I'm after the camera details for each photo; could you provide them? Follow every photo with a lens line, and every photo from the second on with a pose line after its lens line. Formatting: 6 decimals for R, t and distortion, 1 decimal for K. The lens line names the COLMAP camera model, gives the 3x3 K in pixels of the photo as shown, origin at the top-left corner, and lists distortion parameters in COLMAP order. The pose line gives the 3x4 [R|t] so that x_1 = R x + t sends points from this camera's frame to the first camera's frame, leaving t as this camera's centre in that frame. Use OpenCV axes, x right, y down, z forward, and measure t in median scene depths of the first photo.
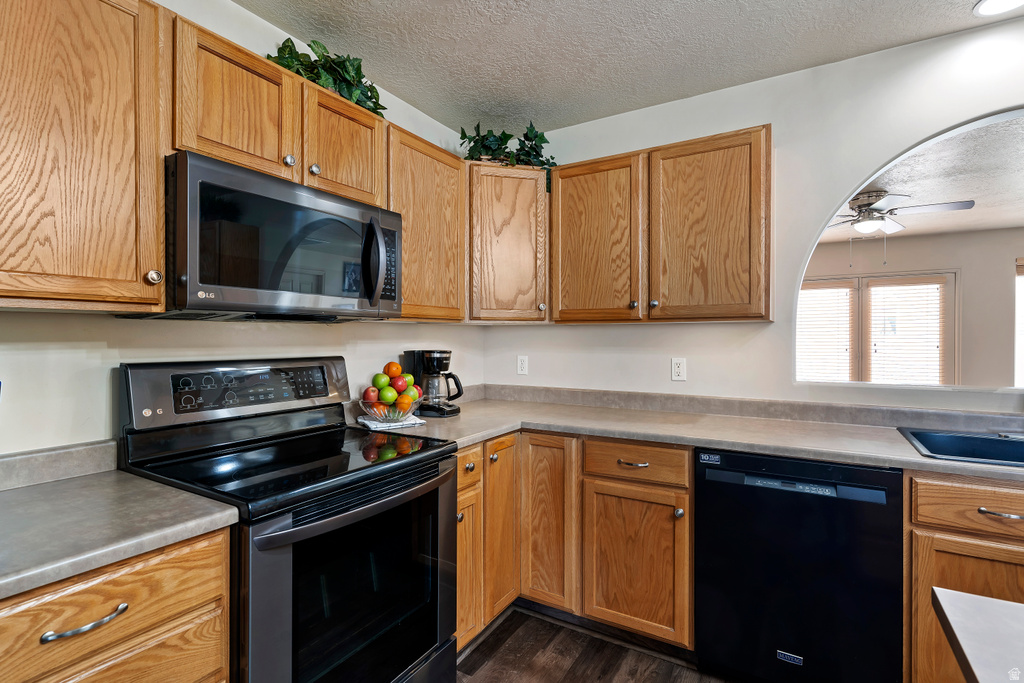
lens RADIAL K [[492.1, 0, 512.0], [0, 492.1, 341.5], [0, 0, 1]] dist [0.002262, -0.000311]
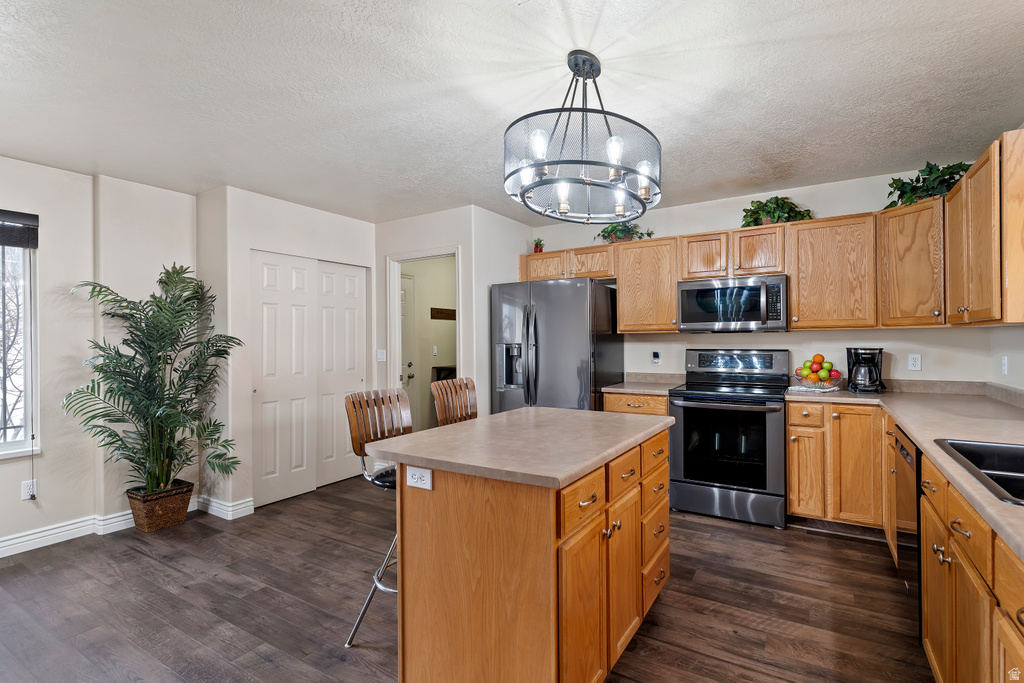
lens RADIAL K [[488.6, 0, 512.0], [0, 488.6, 341.5], [0, 0, 1]] dist [0.001071, -0.000107]
pose [[-0.015369, 0.004309, -0.999873, 1.556216], [0.001110, 0.999990, 0.004293, -0.009872], [0.999881, -0.001044, -0.015374, -0.014758]]
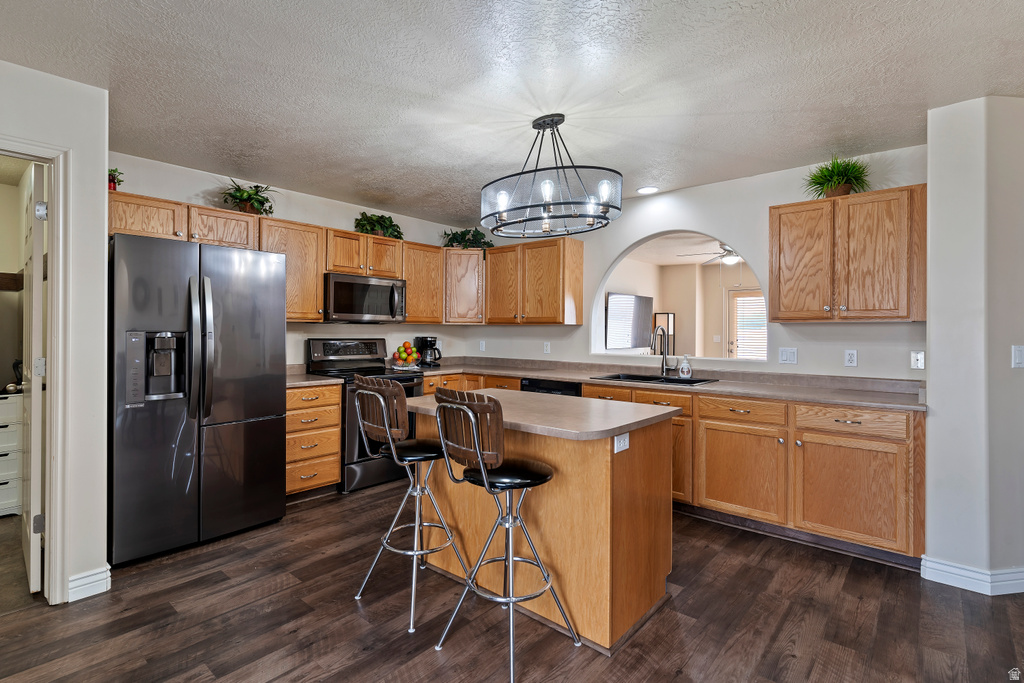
lens RADIAL K [[491.4, 0, 512.2], [0, 491.4, 330.7], [0, 0, 1]] dist [0.002048, 0.000121]
pose [[0.985844, 0.008916, -0.167429, 0.661566], [-0.010699, 0.999895, -0.009755, 0.009218], [0.167324, 0.011408, 0.985836, -1.234780]]
